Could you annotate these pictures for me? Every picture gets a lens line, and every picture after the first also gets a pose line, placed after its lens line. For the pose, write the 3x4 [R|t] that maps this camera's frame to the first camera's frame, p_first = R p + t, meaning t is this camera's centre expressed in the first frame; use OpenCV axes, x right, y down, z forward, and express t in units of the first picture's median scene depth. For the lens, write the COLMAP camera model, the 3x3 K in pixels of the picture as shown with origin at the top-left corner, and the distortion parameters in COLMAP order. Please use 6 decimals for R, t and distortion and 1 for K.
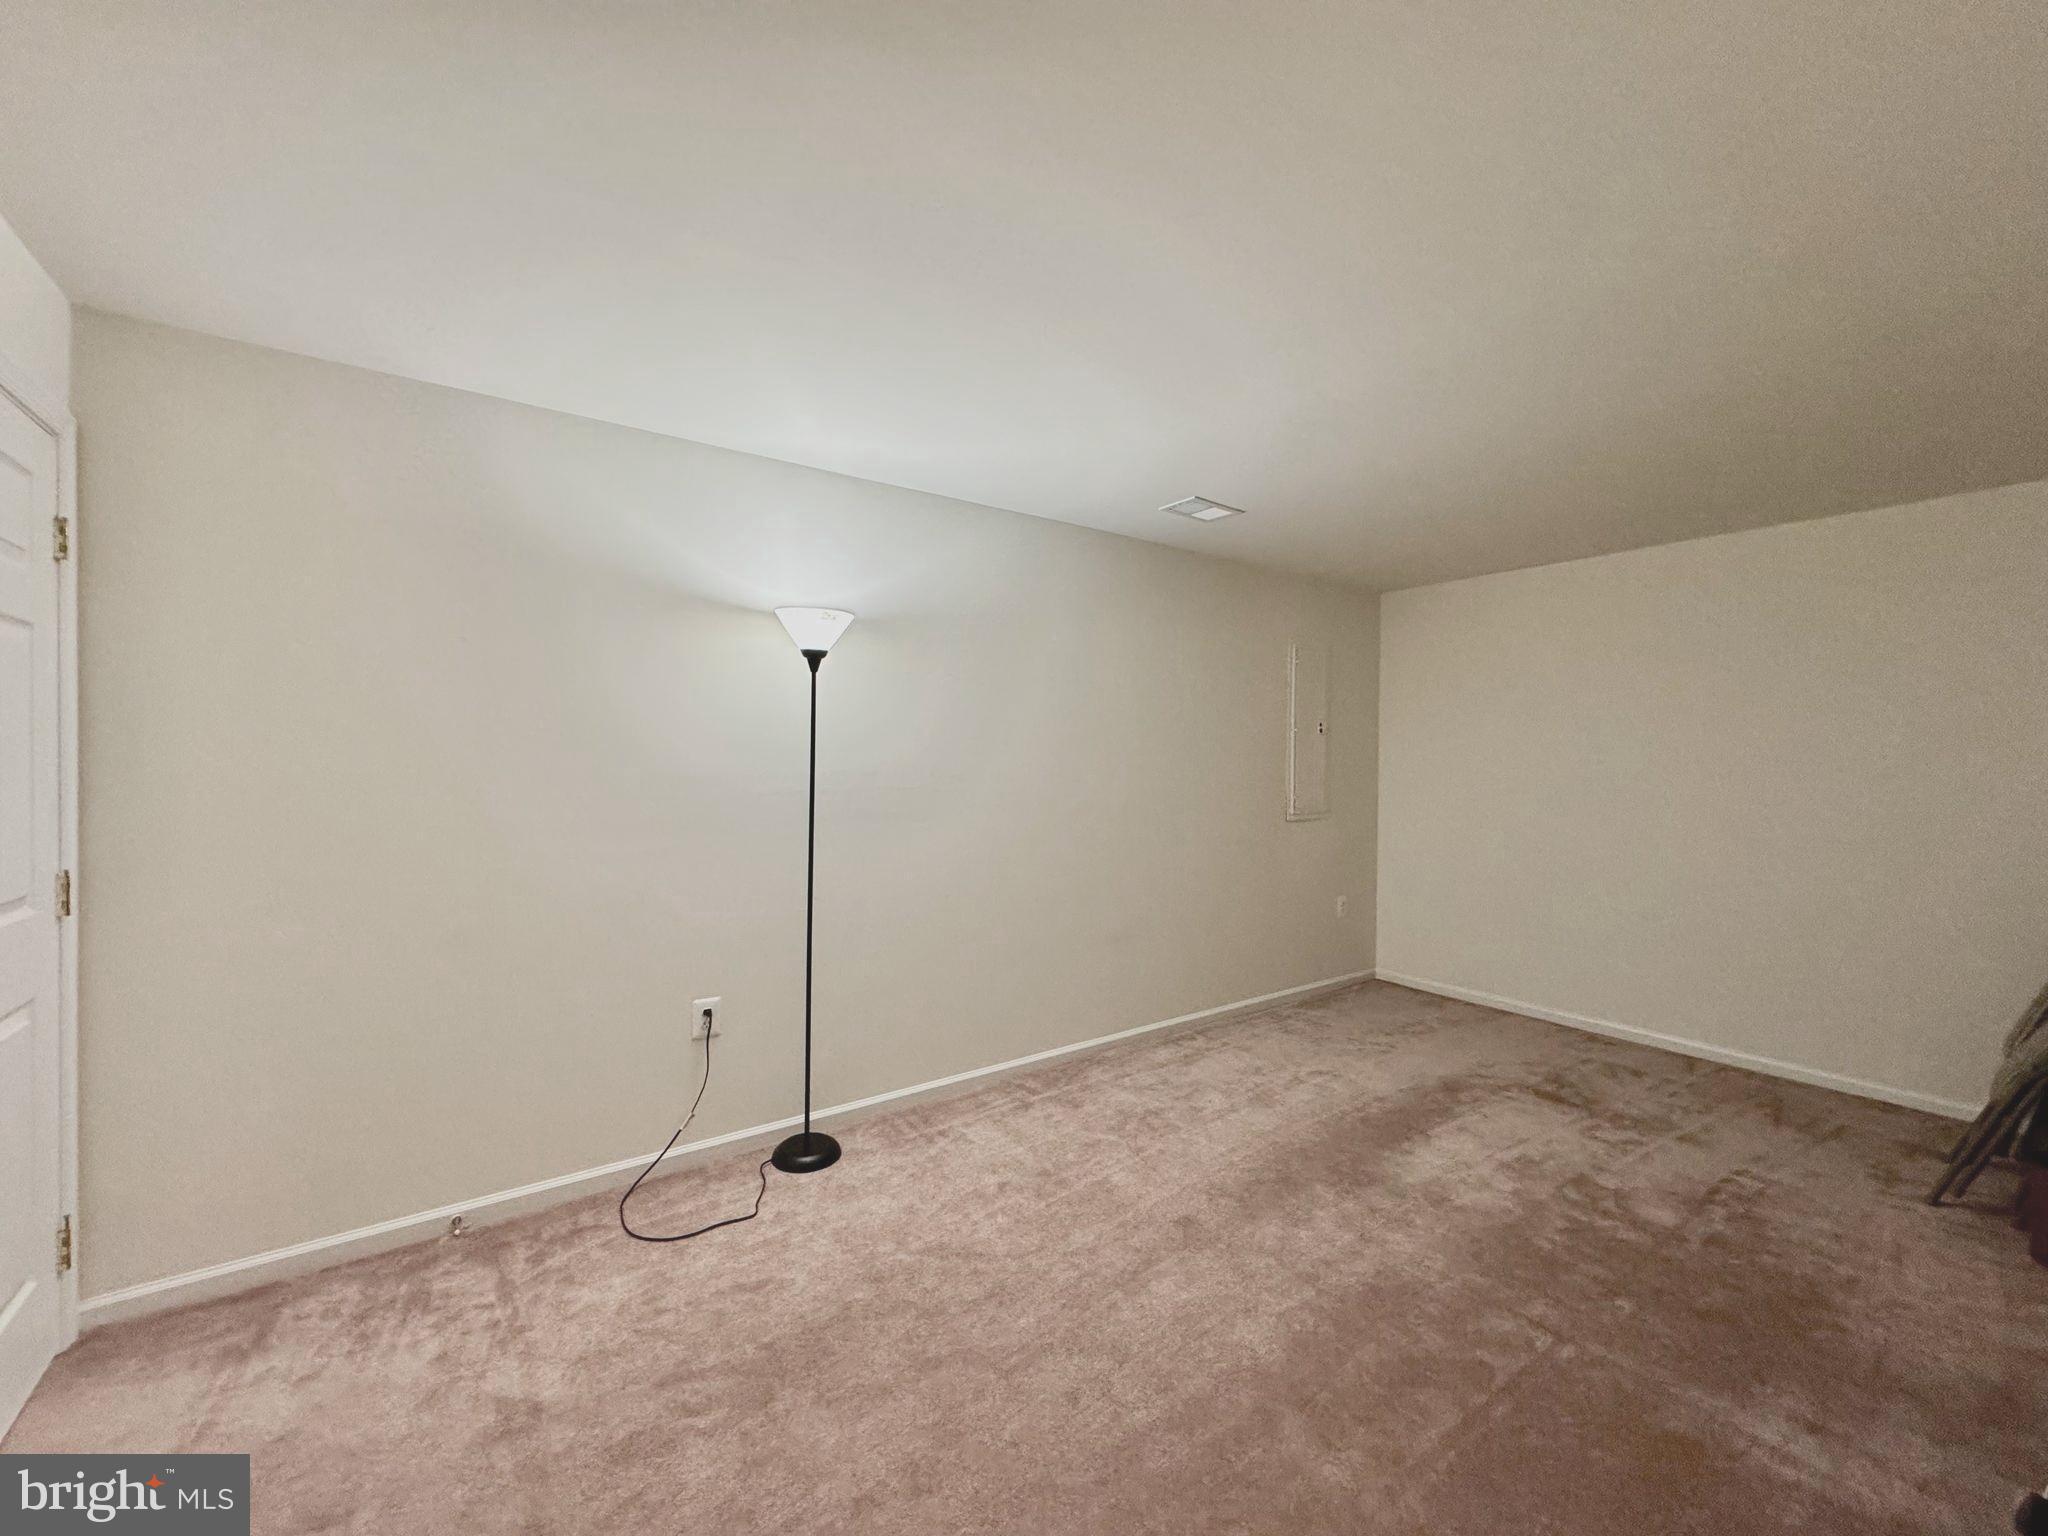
lens RADIAL K [[817.0, 0, 1026.0], [0, 817.0, 774.3], [0, 0, 1]] dist [-0.001802, 0.000595]
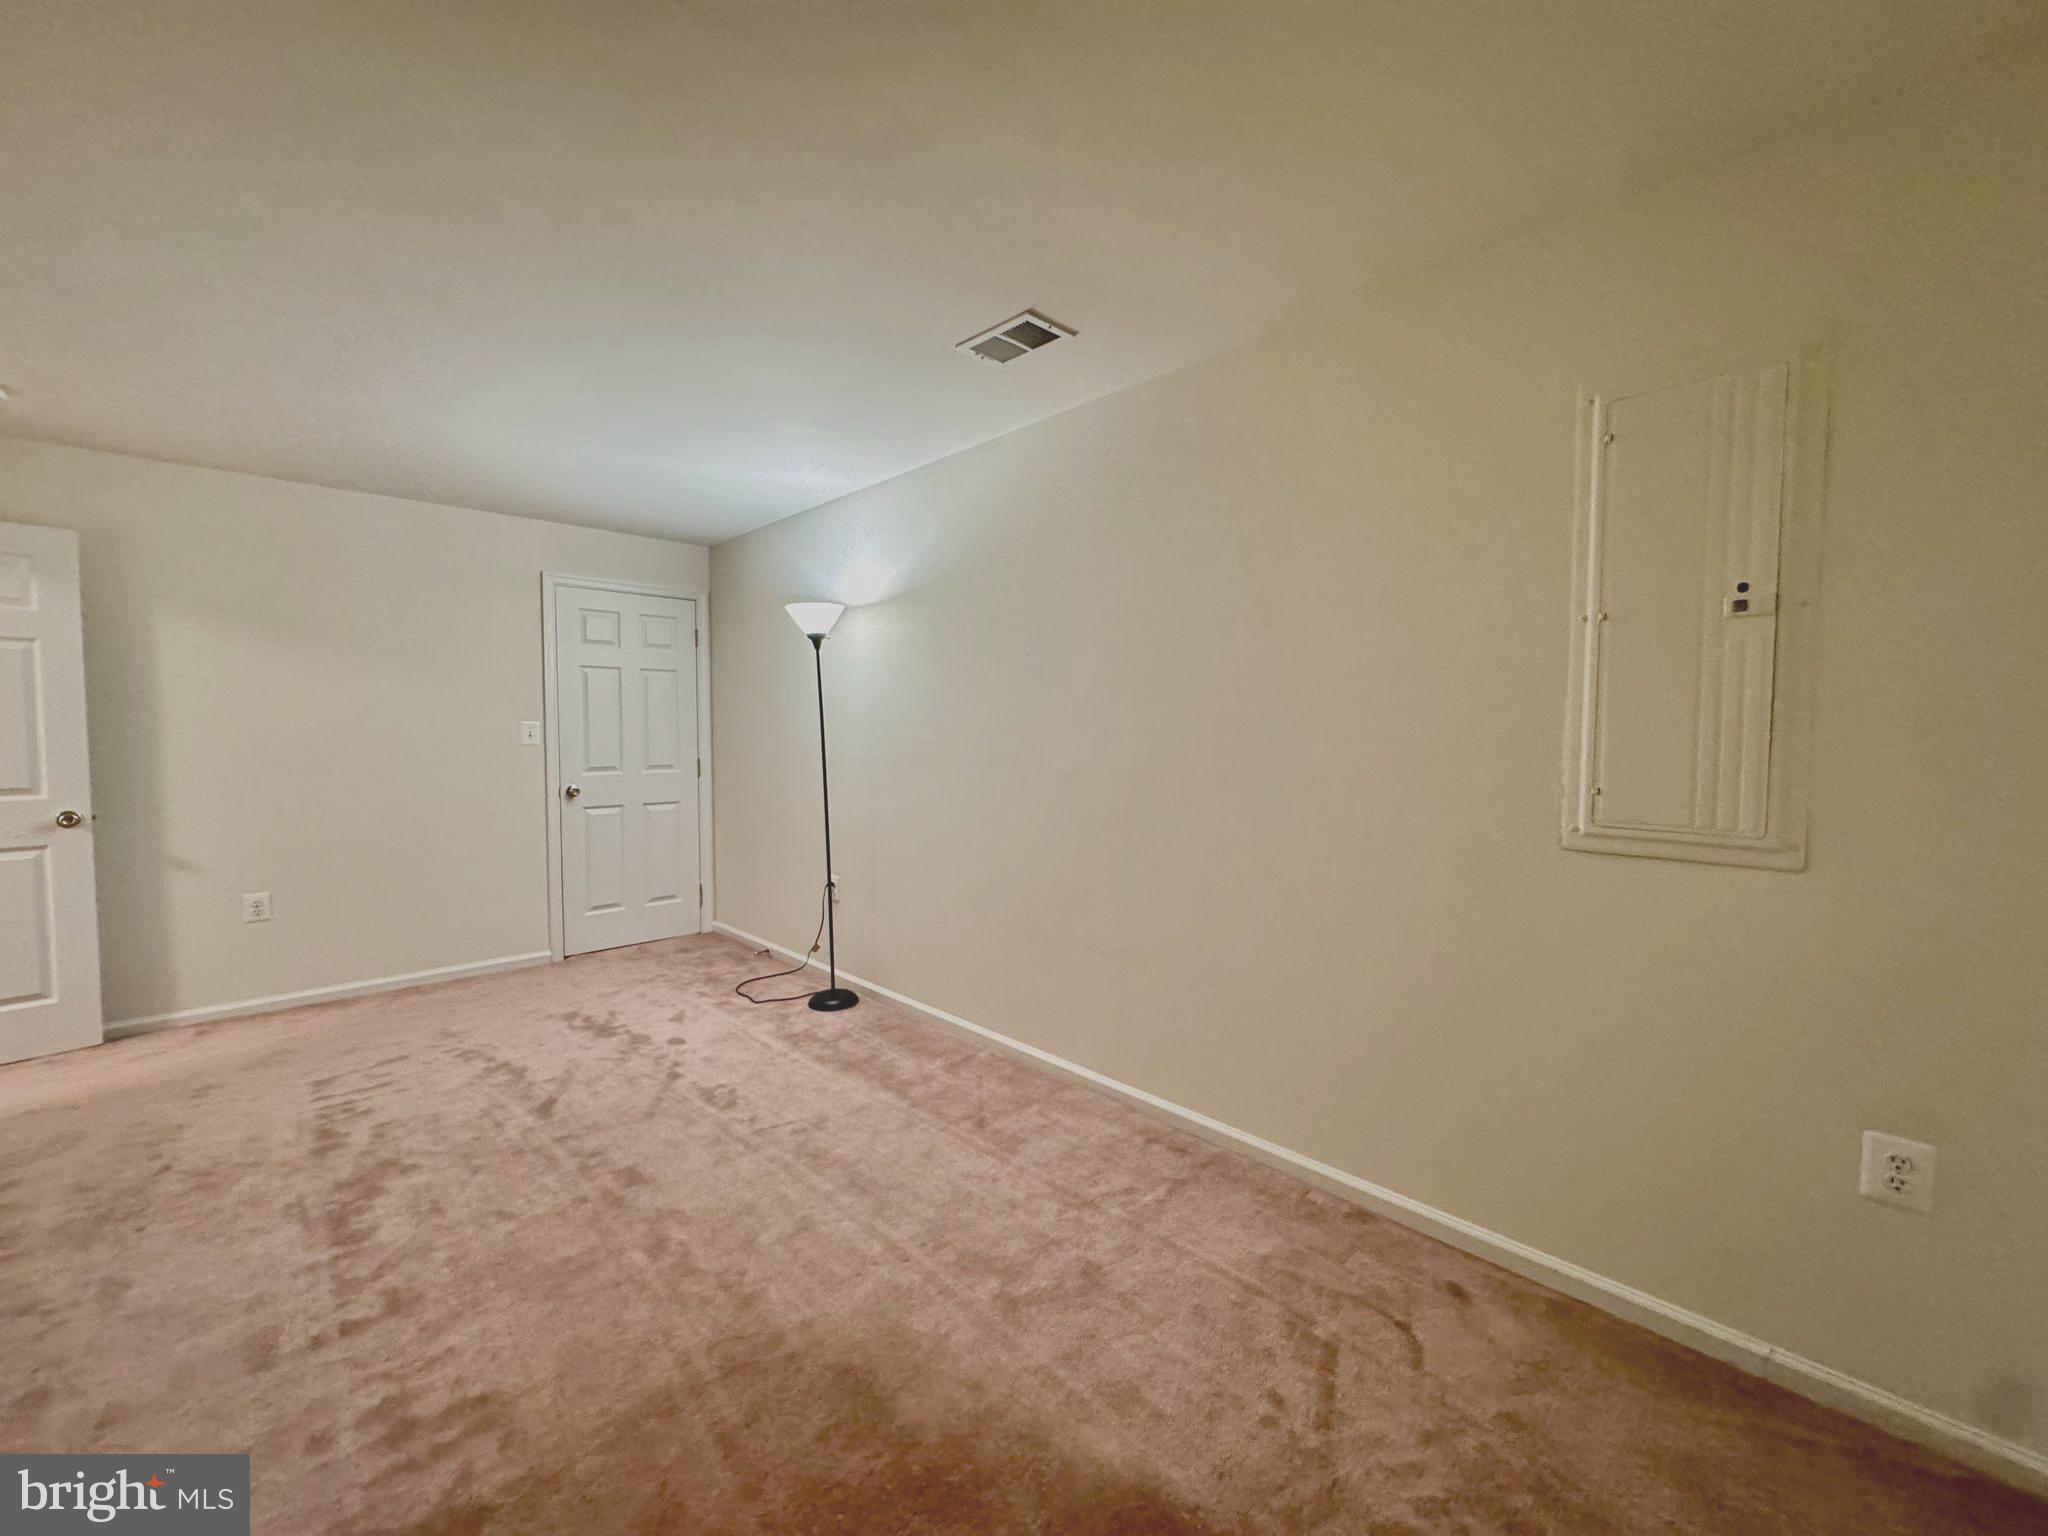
lens RADIAL K [[817.0, 0, 1027.0], [0, 817.0, 758.9], [0, 0, 1]] dist [-0.001802, 0.000595]
pose [[0.140586, 0.044051, -0.989088, 1.151930], [-0.006627, 0.999029, 0.043551, -0.003966], [0.990046, 0.000432, 0.140742, 1.151276]]
